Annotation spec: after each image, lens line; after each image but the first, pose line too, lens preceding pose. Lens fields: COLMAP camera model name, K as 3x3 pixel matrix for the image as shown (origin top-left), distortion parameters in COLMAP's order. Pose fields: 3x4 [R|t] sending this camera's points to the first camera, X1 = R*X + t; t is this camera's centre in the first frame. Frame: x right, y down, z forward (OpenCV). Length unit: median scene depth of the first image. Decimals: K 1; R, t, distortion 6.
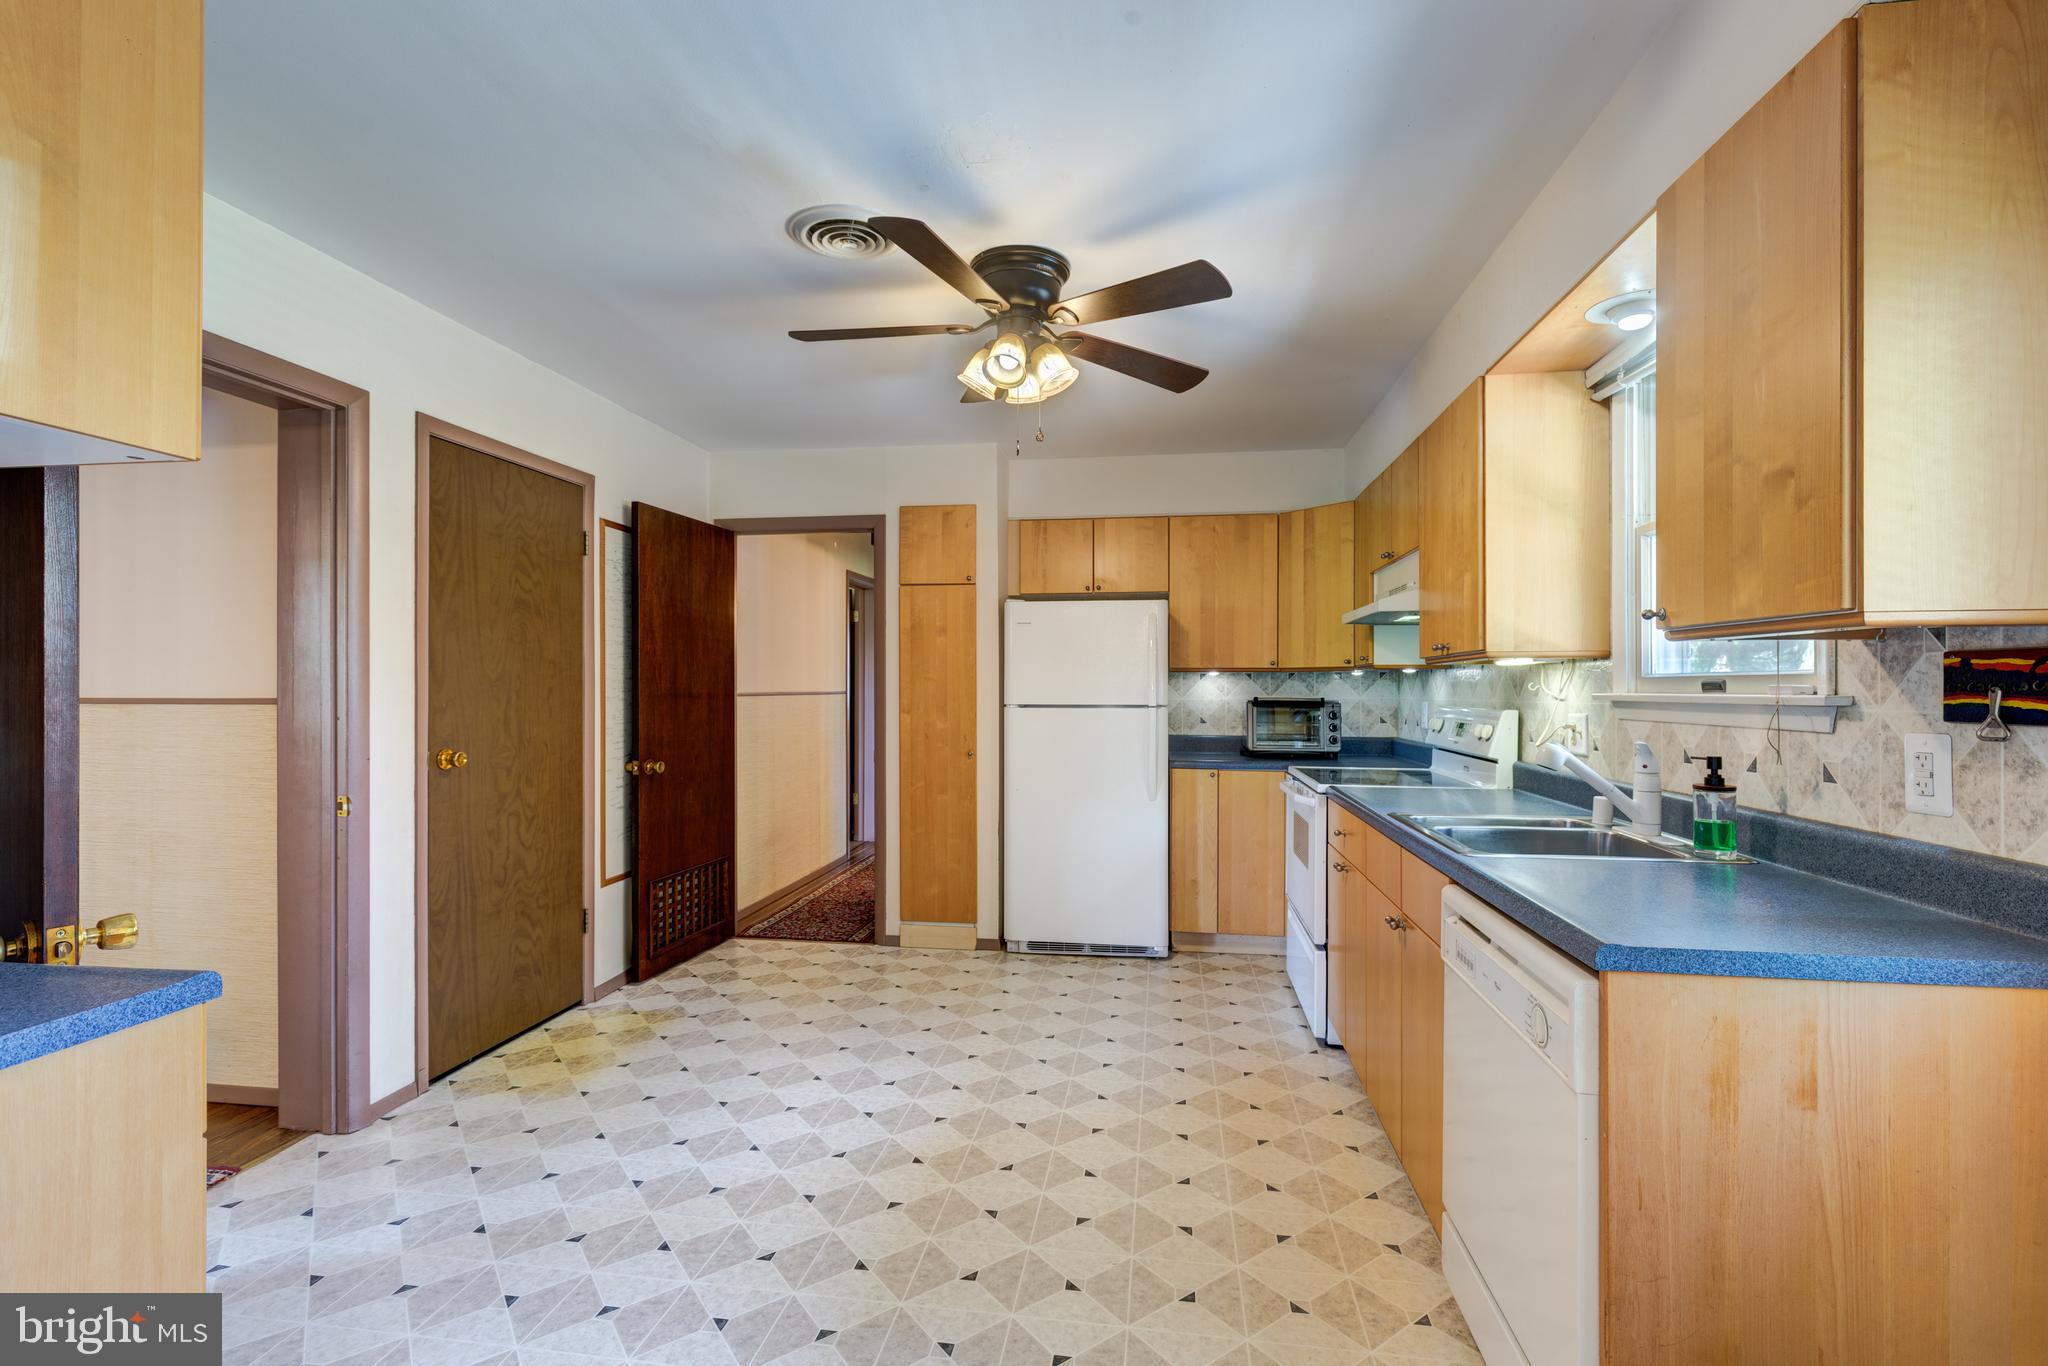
lens RADIAL K [[933.5, 0, 1024.0], [0, 933.5, 683.0], [0, 0, 1]] dist [0.000398, -0.000759]
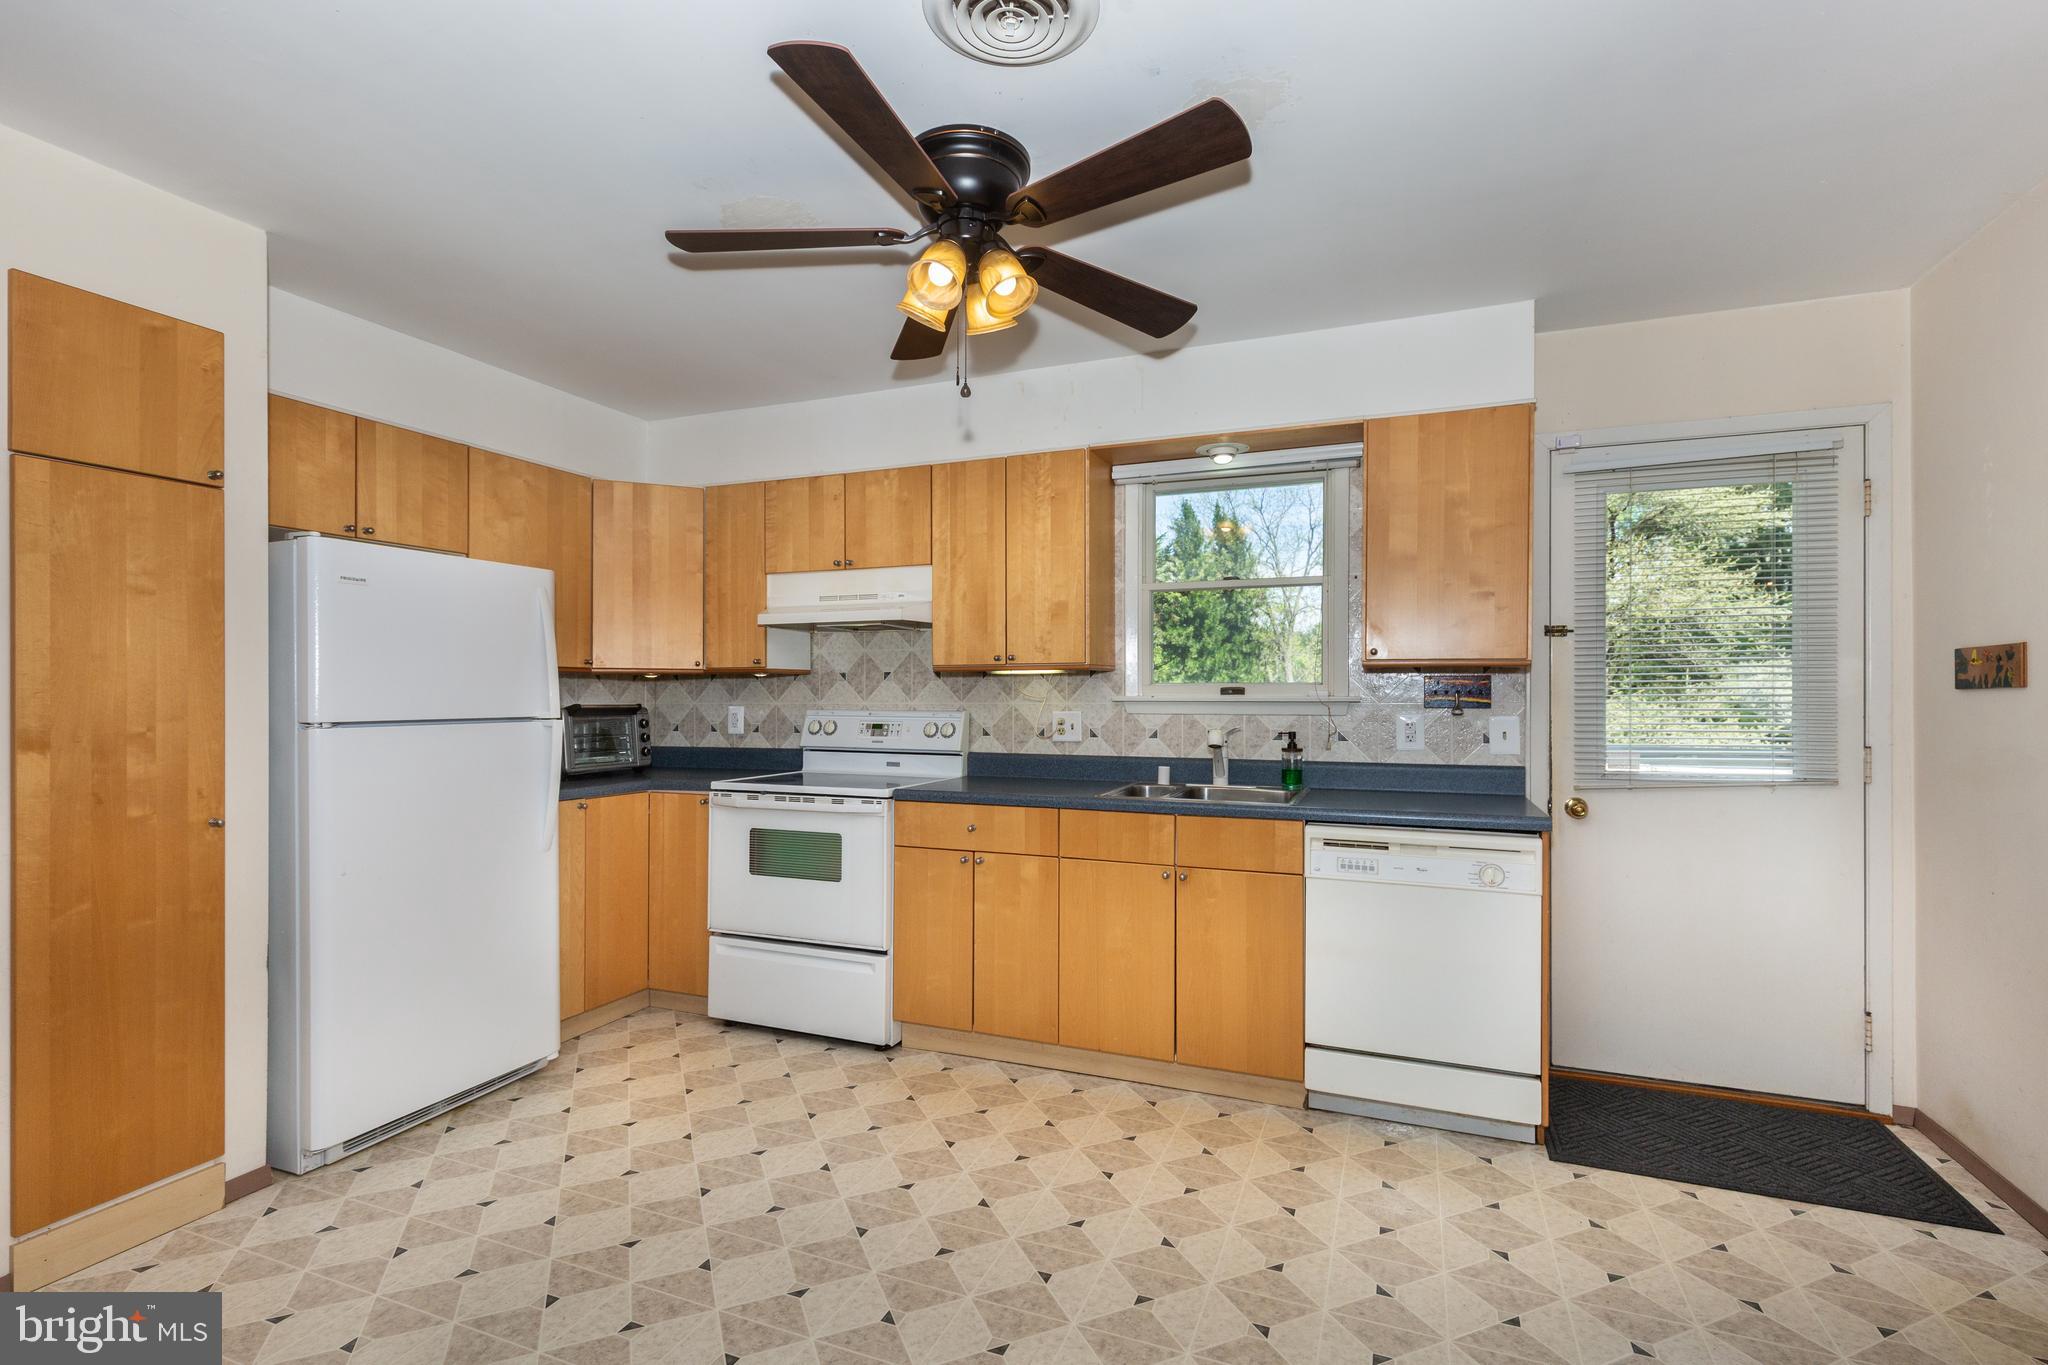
lens RADIAL K [[933.5, 0, 1024.0], [0, 933.5, 682.5], [0, 0, 1]] dist [0.000398, -0.000759]
pose [[0.233917, 0.007708, 0.972226, -0.452931], [-0.004305, 0.999967, -0.006893, 0.000608], [-0.972247, -0.002573, 0.233943, 0.458750]]
